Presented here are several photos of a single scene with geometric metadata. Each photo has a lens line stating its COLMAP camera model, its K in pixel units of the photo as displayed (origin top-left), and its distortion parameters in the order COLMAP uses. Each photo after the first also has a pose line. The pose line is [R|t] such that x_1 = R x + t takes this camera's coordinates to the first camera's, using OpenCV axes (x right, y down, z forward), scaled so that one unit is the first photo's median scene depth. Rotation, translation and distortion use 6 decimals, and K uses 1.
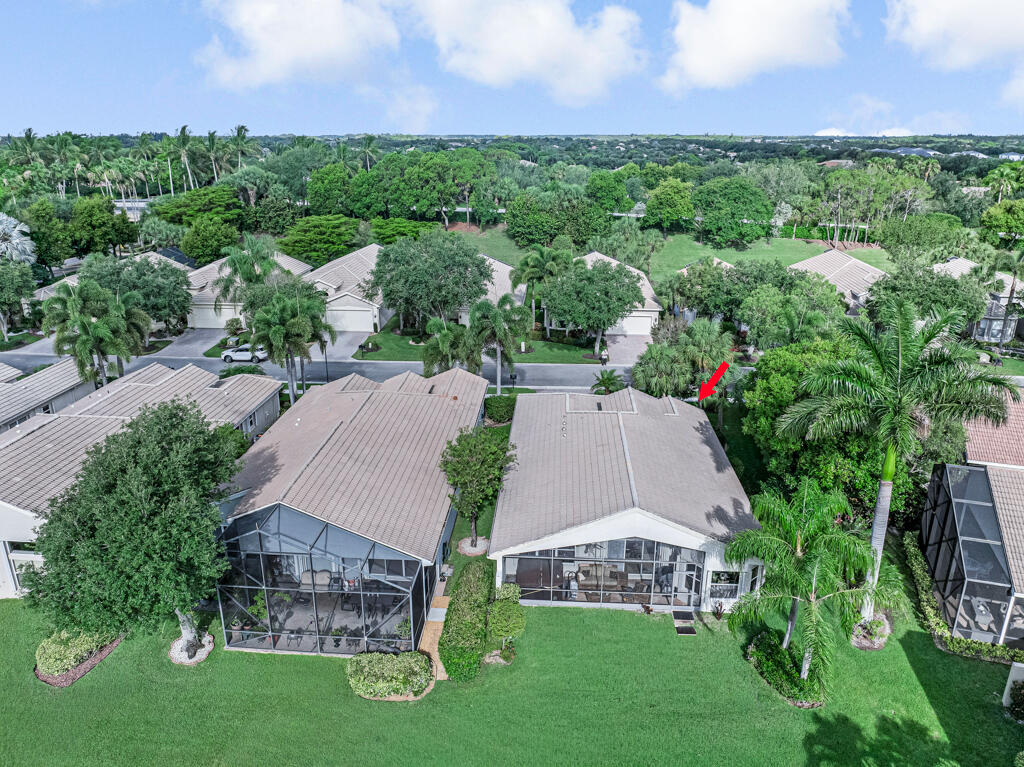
lens RADIAL K [[728.4, 0, 512.0], [0, 728.4, 383.5], [0, 0, 1]] dist [-0.046354, -0.006220]
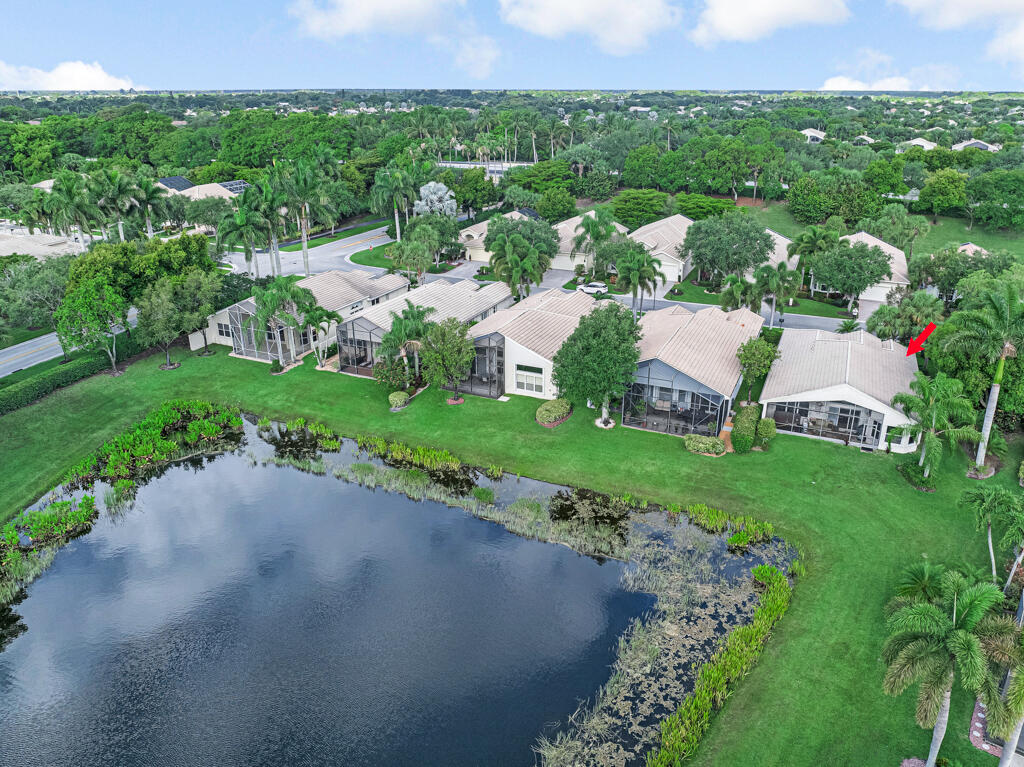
lens RADIAL K [[728.4, 0, 512.0], [0, 728.4, 383.5], [0, 0, 1]] dist [-0.046354, -0.006220]
pose [[0.936233, 0.125728, -0.328116, -0.009381], [-0.106249, 0.991376, 0.076711, 0.047251], [0.334931, -0.036957, 0.941518, -0.400650]]
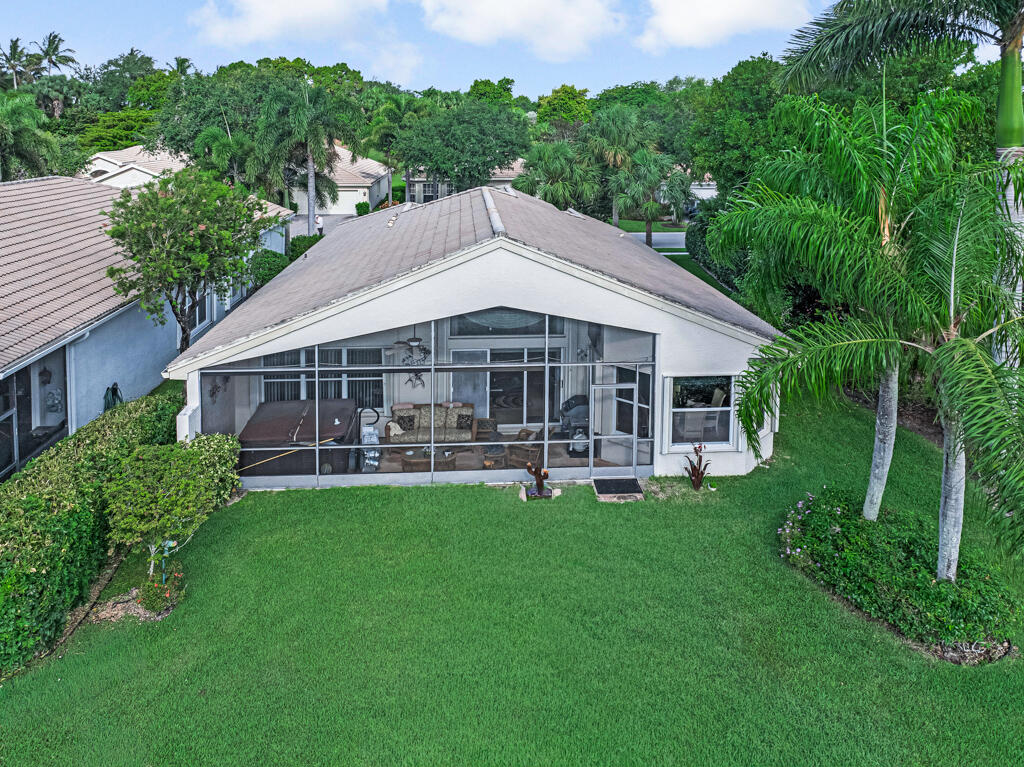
lens RADIAL K [[728.4, 0, 512.0], [0, 728.4, 383.5], [0, 0, 1]] dist [-0.046354, -0.006220]
pose [[0.991402, -0.046202, 0.122425, 0.049452], [0.045835, 0.998932, 0.005812, 0.103290], [-0.122562, -0.000150, 0.992461, 0.230493]]
